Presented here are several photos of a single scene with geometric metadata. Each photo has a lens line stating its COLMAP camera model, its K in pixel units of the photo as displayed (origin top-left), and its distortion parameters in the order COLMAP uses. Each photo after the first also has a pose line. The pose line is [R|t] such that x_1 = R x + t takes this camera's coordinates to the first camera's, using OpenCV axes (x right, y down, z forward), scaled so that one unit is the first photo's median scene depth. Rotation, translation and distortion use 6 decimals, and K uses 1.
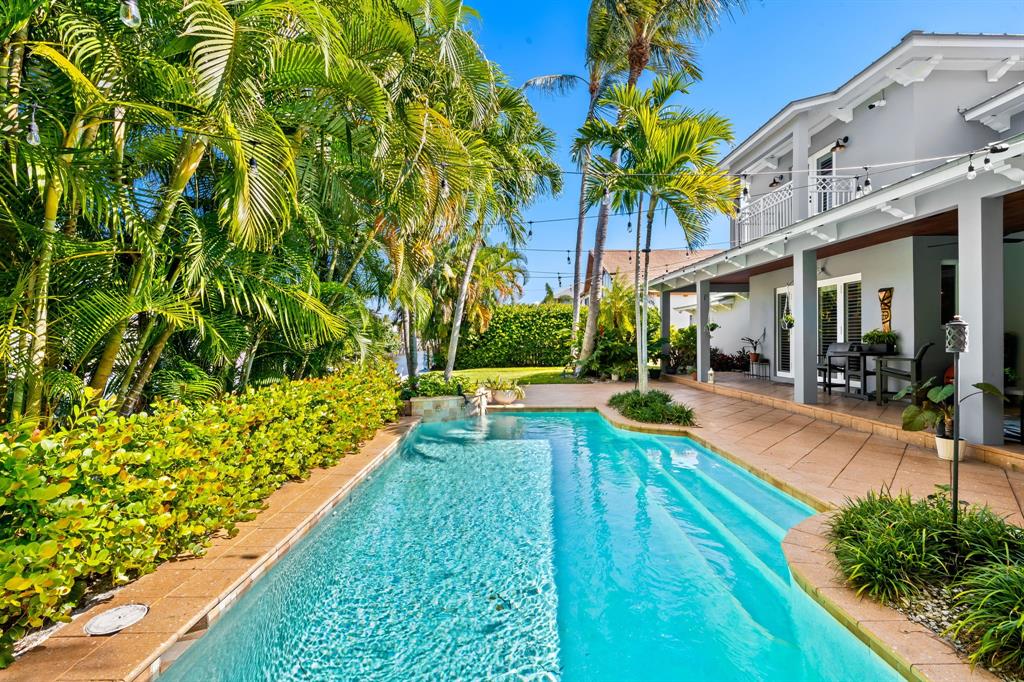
lens RADIAL K [[434.3, 0, 514.3], [0, 434.3, 337.8], [0, 0, 1]] dist [0.002313, -0.002942]
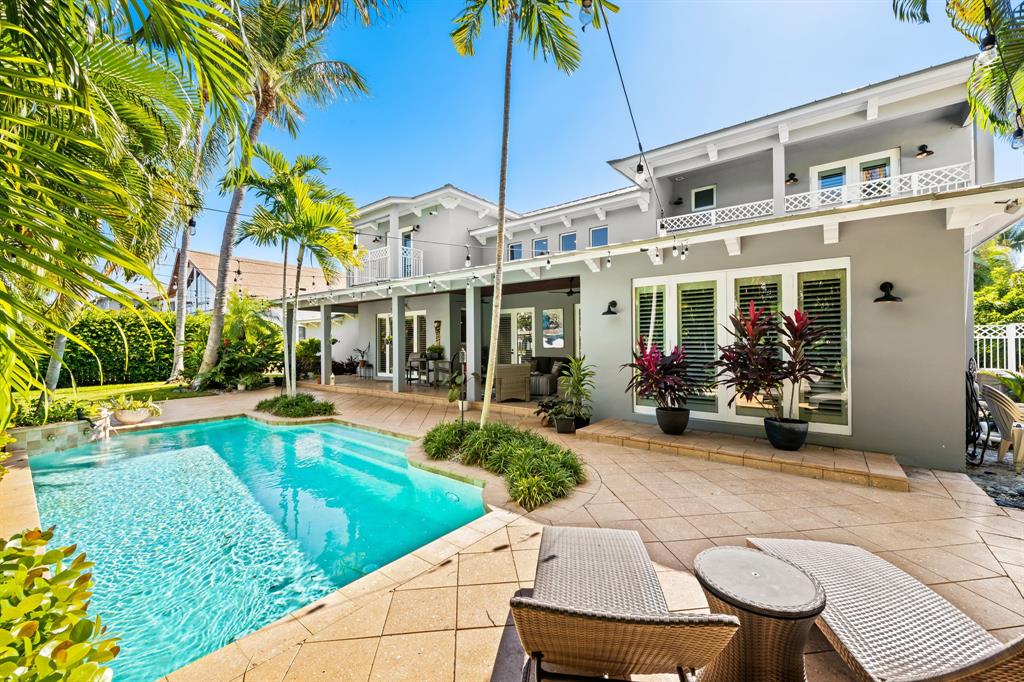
lens RADIAL K [[402.9, 0, 508.5], [0, 402.9, 340.7], [0, 0, 1]] dist [0.000993, -0.000171]
pose [[0.630062, 0.002646, 0.776540, -0.204200], [0.004559, 0.999964, -0.007107, -0.021817], [-0.776531, 0.008018, 0.630028, -0.220491]]
